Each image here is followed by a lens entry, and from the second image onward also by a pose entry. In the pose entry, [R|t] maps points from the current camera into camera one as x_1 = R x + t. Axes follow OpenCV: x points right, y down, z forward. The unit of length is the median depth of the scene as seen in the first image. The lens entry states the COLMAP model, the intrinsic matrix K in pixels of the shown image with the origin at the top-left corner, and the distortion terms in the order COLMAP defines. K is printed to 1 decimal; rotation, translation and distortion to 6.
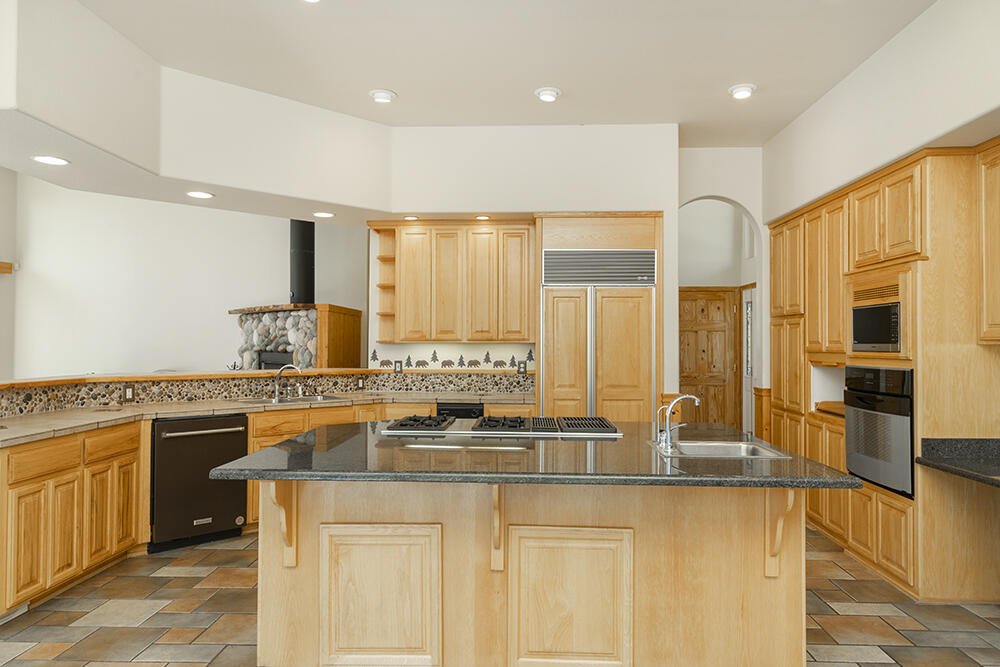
lens RADIAL K [[678.9, 0, 500.1], [0, 678.9, 336.9], [0, 0, 1]] dist [0.018080, -0.006408]
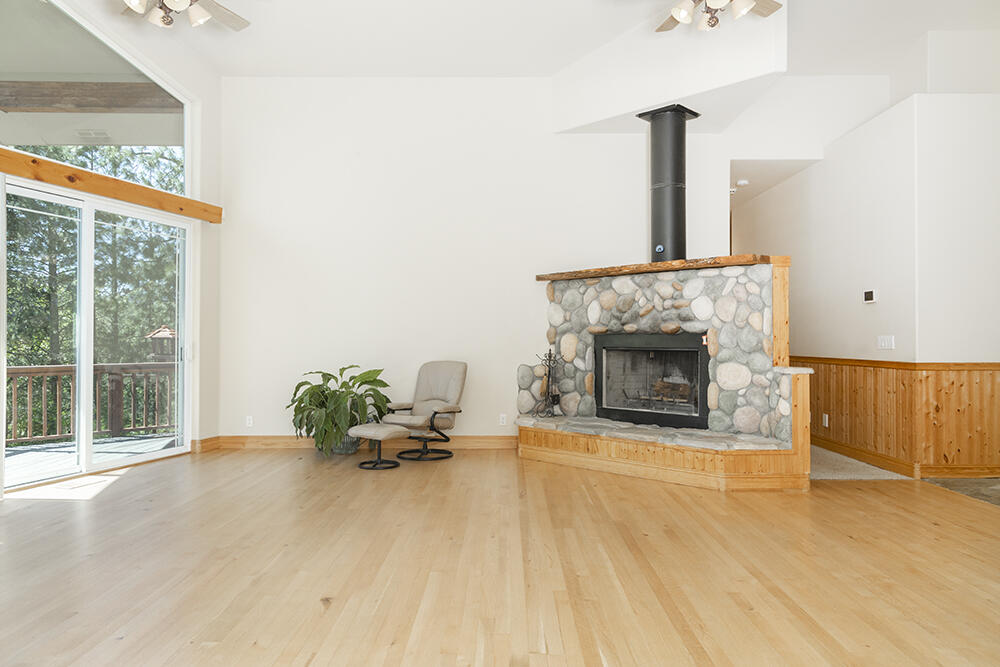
lens RADIAL K [[678.9, 0, 499.5], [0, 678.9, 335.9], [0, 0, 1]] dist [0.018080, -0.006408]
pose [[0.999180, -0.001127, 0.040475, -0.781085], [0.001051, 0.999998, 0.001888, 0.036824], [-0.040477, -0.001844, 0.999179, 0.517039]]
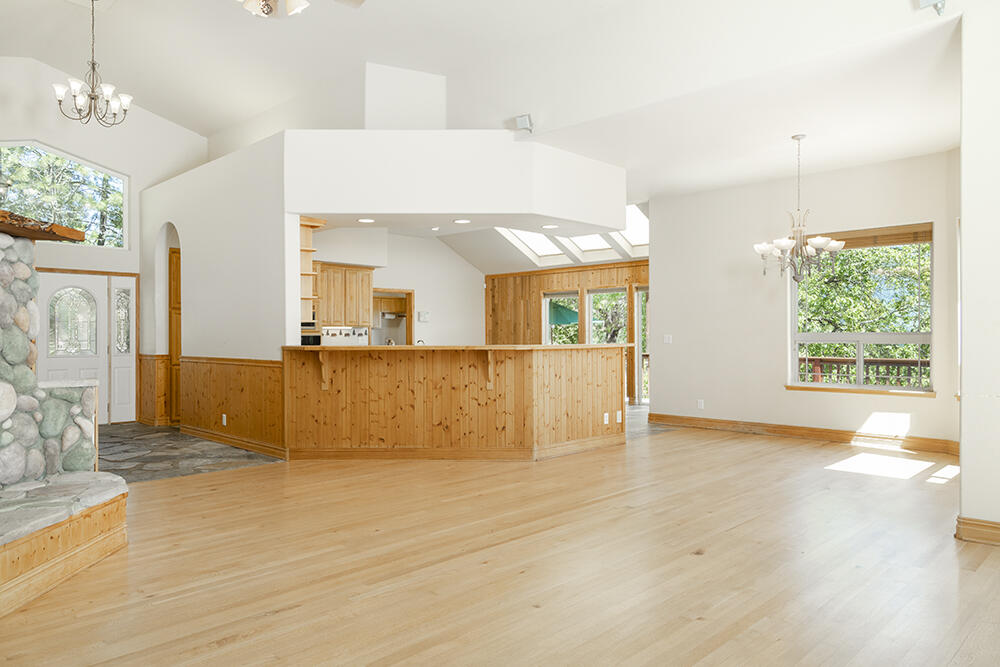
lens RADIAL K [[678.9, 0, 506.6], [0, 678.9, 330.5], [0, 0, 1]] dist [0.018080, -0.006408]
pose [[-0.751988, 0.004045, 0.659164, -1.167936], [-0.005175, 0.999914, -0.012041, 0.035439], [-0.659156, -0.012466, -0.751903, 1.606058]]
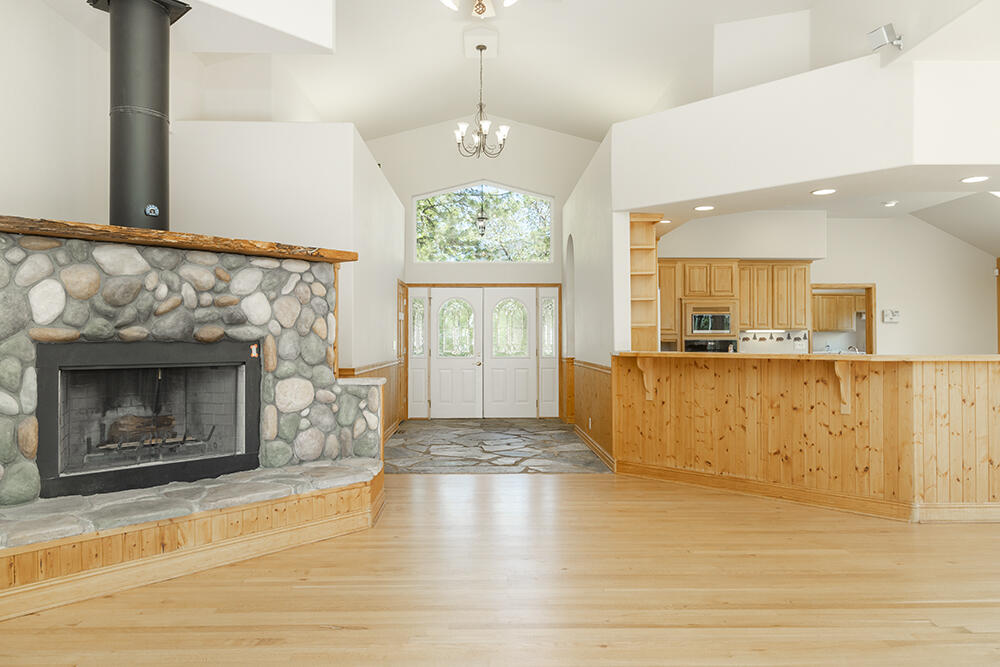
lens RADIAL K [[678.9, 0, 504.0], [0, 678.9, 331.4], [0, 0, 1]] dist [0.018080, -0.006408]
pose [[-0.073836, 0.010789, 0.997212, -1.203850], [-0.005699, 0.999921, -0.011240, 0.030745], [-0.997254, -0.006514, -0.073768, 1.266733]]
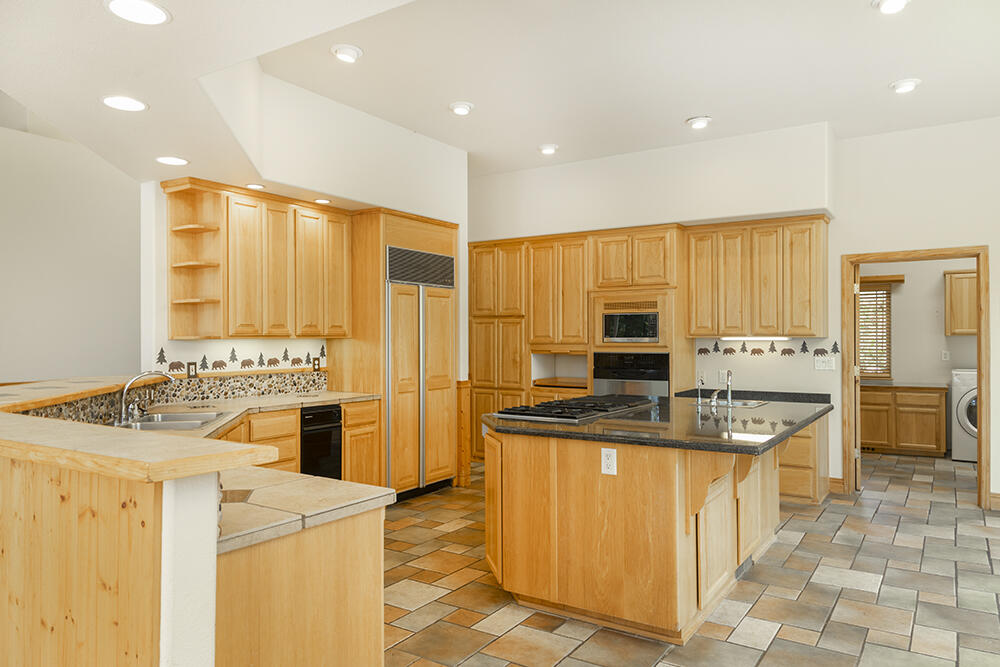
lens RADIAL K [[678.9, 0, 501.9], [0, 678.9, 329.5], [0, 0, 1]] dist [0.018080, -0.006408]
pose [[0.506485, 0.005812, 0.862229, -0.643851], [-0.003773, 0.999983, -0.004524, 0.000060], [-0.862241, -0.000962, 0.506498, 0.303906]]
